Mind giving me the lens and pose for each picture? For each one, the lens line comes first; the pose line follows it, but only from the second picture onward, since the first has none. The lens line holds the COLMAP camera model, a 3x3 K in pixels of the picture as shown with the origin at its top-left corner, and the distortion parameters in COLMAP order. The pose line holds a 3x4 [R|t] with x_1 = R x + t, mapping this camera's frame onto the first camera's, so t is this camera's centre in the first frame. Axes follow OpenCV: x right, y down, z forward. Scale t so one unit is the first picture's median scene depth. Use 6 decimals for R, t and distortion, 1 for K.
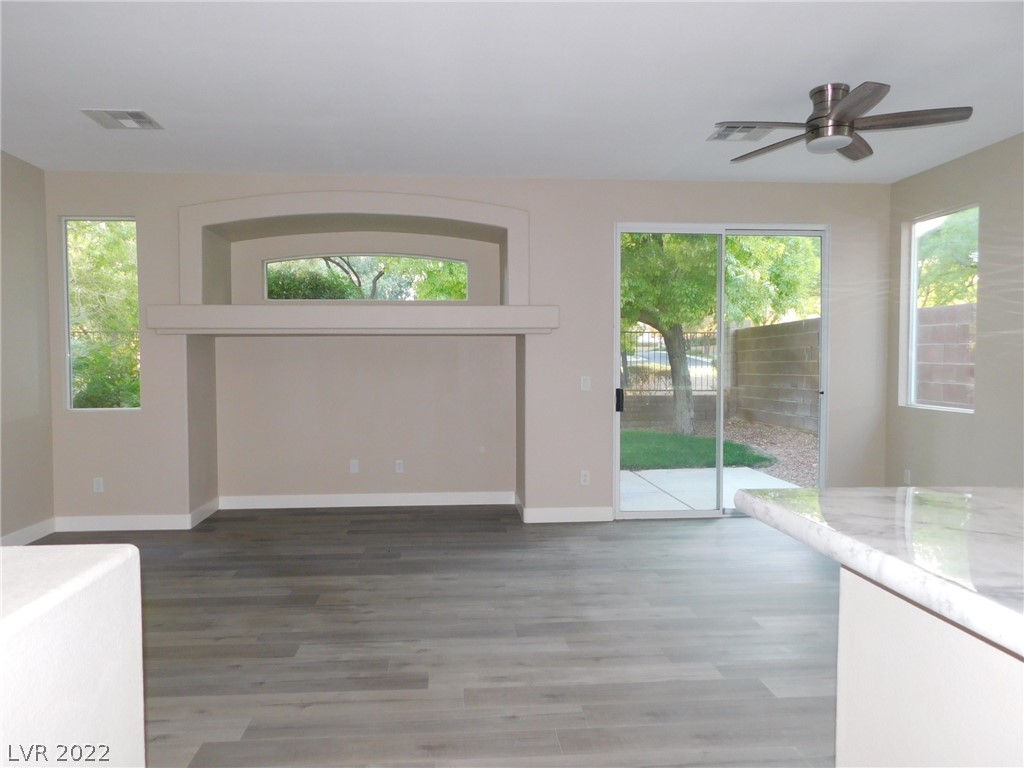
lens RADIAL K [[763.2, 0, 512.0], [0, 763.2, 384.0], [0, 0, 1]] dist [0.000459, 0.000755]
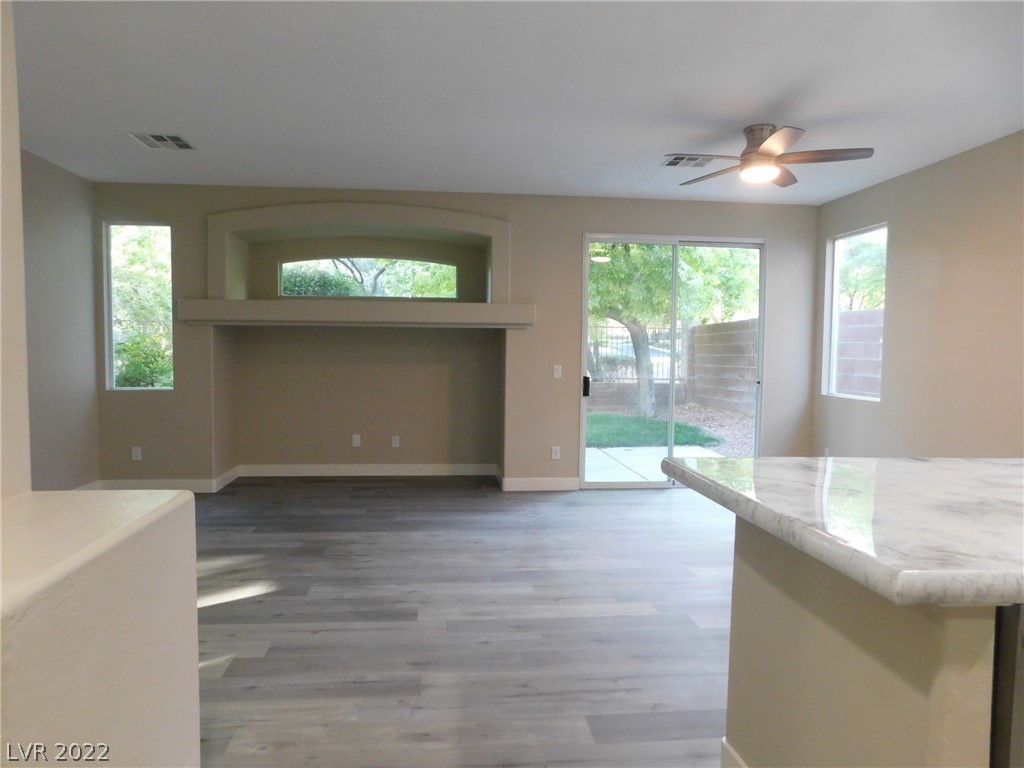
lens RADIAL K [[688.4, 0, 511.2], [0, 688.4, 390.1], [0, 0, 1]] dist [-0.048381, 0.048805]
pose [[0.999735, 0.013206, 0.018862, 0.008618], [-0.013717, 0.999536, 0.027208, -0.000390], [-0.018494, -0.027460, 0.999452, -0.049726]]
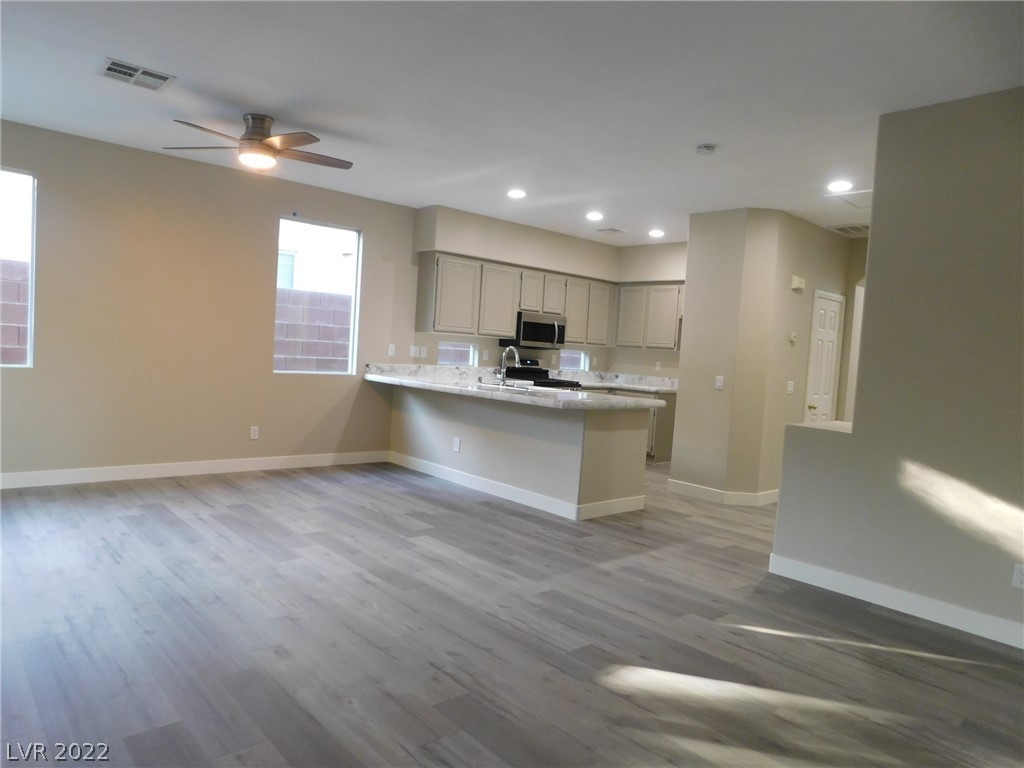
lens RADIAL K [[688.4, 0, 511.2], [0, 688.4, 390.1], [0, 0, 1]] dist [-0.048381, 0.048805]
pose [[-0.606080, -0.084859, 0.790864, -0.583546], [-0.036380, 0.996210, 0.079013, -0.029478], [-0.794571, 0.019117, -0.606870, 1.043754]]
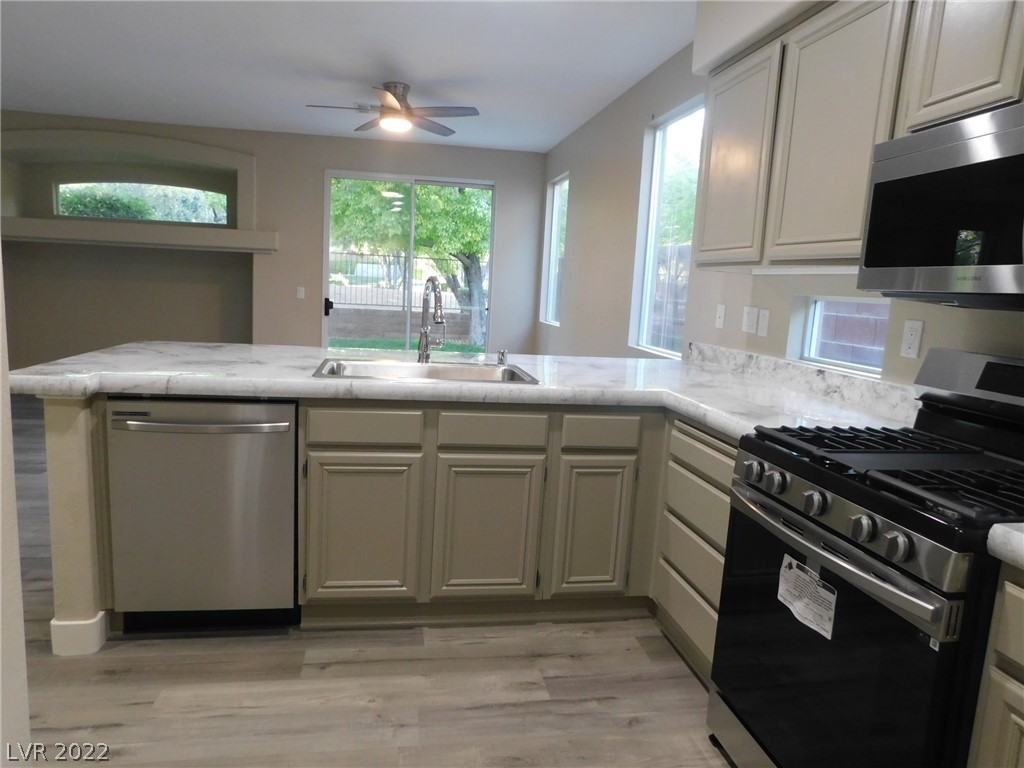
lens RADIAL K [[688.4, 0, 511.2], [0, 688.4, 390.1], [0, 0, 1]] dist [-0.048381, 0.048805]
pose [[0.994695, 0.037247, 0.095889, 0.400907], [-0.048390, 0.991996, 0.116633, 0.010942], [-0.090777, -0.120654, 0.988535, -0.251070]]
